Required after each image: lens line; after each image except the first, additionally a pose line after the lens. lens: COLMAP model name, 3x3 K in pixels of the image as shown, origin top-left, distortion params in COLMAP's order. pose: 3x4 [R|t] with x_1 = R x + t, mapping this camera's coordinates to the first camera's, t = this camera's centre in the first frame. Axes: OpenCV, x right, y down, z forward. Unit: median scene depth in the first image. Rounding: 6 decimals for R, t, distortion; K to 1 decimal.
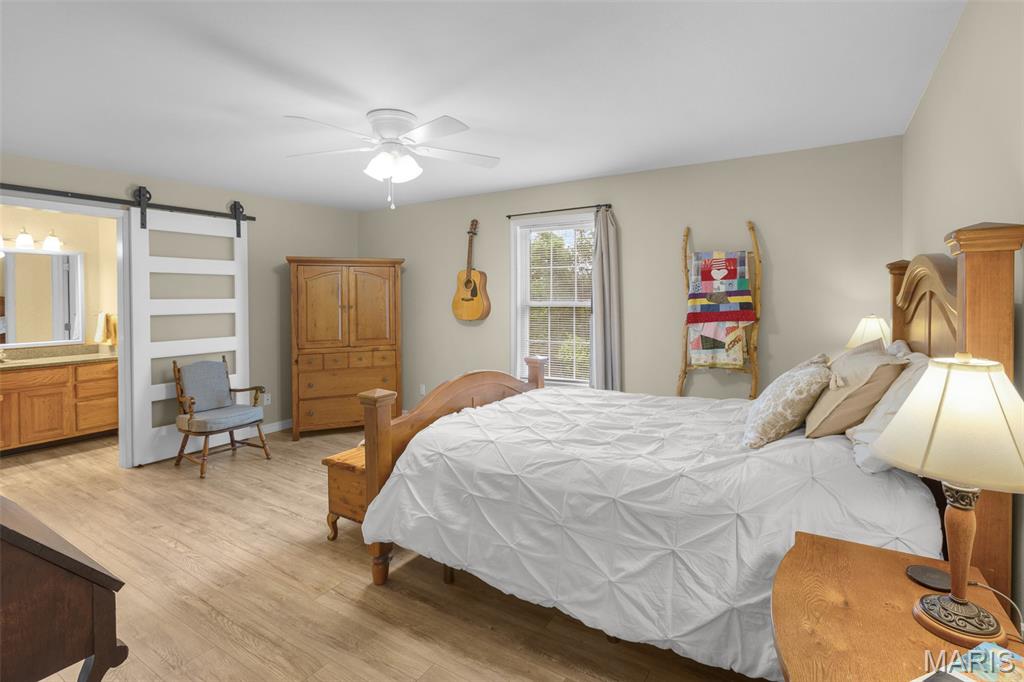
lens RADIAL K [[478.6, 0, 515.8], [0, 478.6, 293.4], [0, 0, 1]] dist [-0.001525, 0.000559]
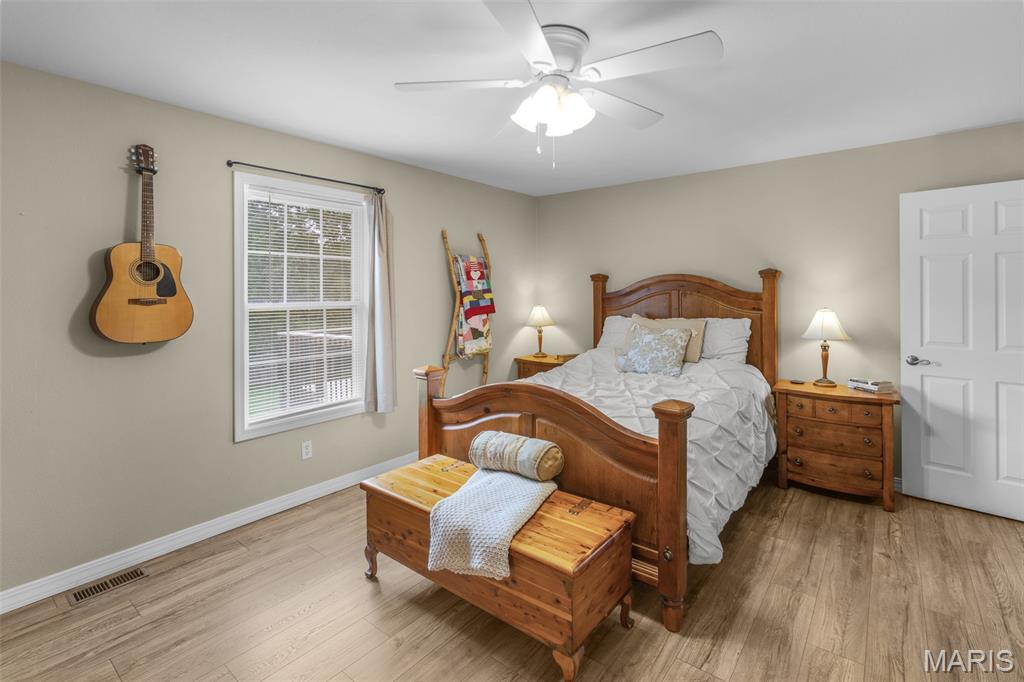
lens RADIAL K [[478.6, 0, 515.8], [0, 478.6, 293.4], [0, 0, 1]] dist [-0.001525, 0.000559]
pose [[0.119135, -0.005289, 0.992864, -0.755991], [-0.004655, 0.999972, 0.005886, -0.001908], [-0.992867, -0.005323, 0.119107, 0.762473]]
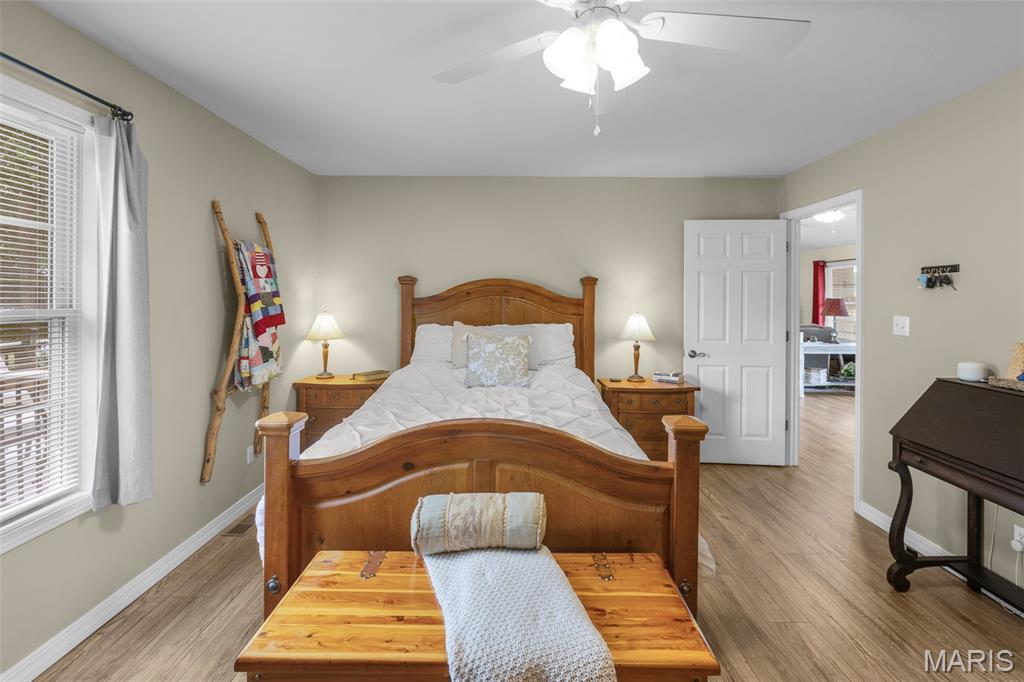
lens RADIAL K [[473.9, 0, 510.0], [0, 473.9, 300.2], [0, 0, 1]] dist [-0.003849, -0.000047]
pose [[-0.519186, -0.008060, 0.854623, -0.515564], [-0.014504, 0.999895, 0.000619, 0.004025], [-0.854538, -0.012074, -0.519249, 1.066061]]
